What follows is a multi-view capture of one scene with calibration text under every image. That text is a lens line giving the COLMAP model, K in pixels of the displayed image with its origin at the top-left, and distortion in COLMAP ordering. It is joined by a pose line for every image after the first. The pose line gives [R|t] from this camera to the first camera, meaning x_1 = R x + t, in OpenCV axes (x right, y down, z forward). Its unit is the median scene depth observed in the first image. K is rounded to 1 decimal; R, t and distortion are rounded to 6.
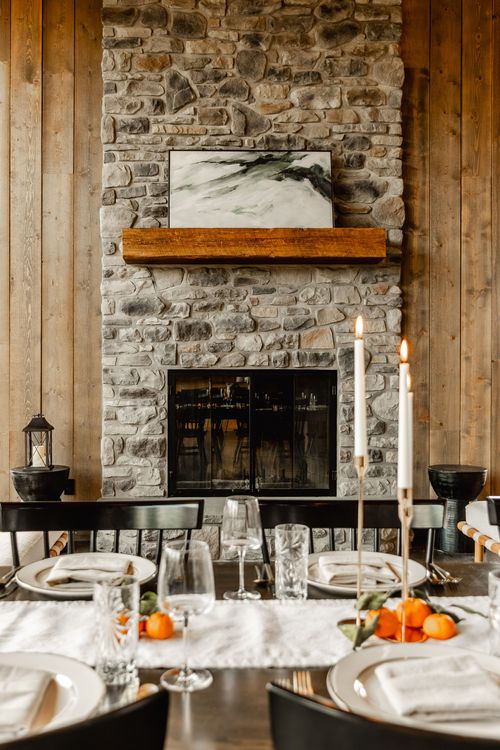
lens RADIAL K [[736.8, 0, 222.0], [0, 736.8, 389.2], [0, 0, 1]] dist [-0.003984, 0.000000]
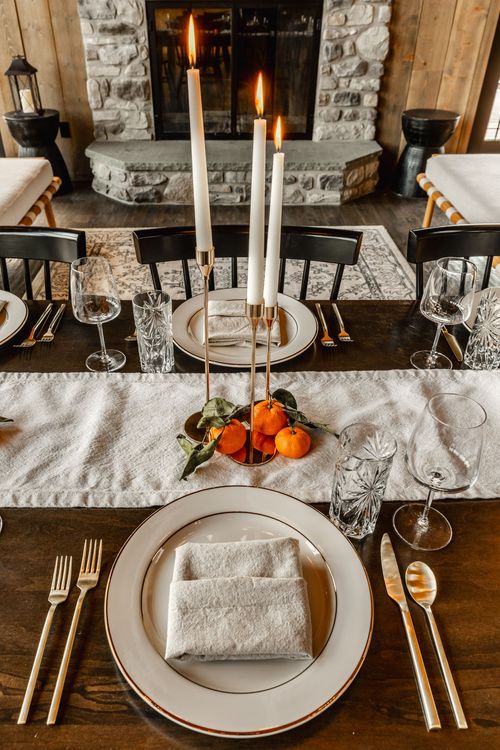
lens RADIAL K [[545.0, 0, 228.3], [0, 545.0, 357.8], [0, 0, 1]] dist [-0.007417, 0.008101]
pose [[0.998706, 0.025057, -0.044255, 0.077221], [0.004166, 0.826971, 0.562229, -0.039197], [0.050685, -0.561686, 0.825797, 0.162615]]
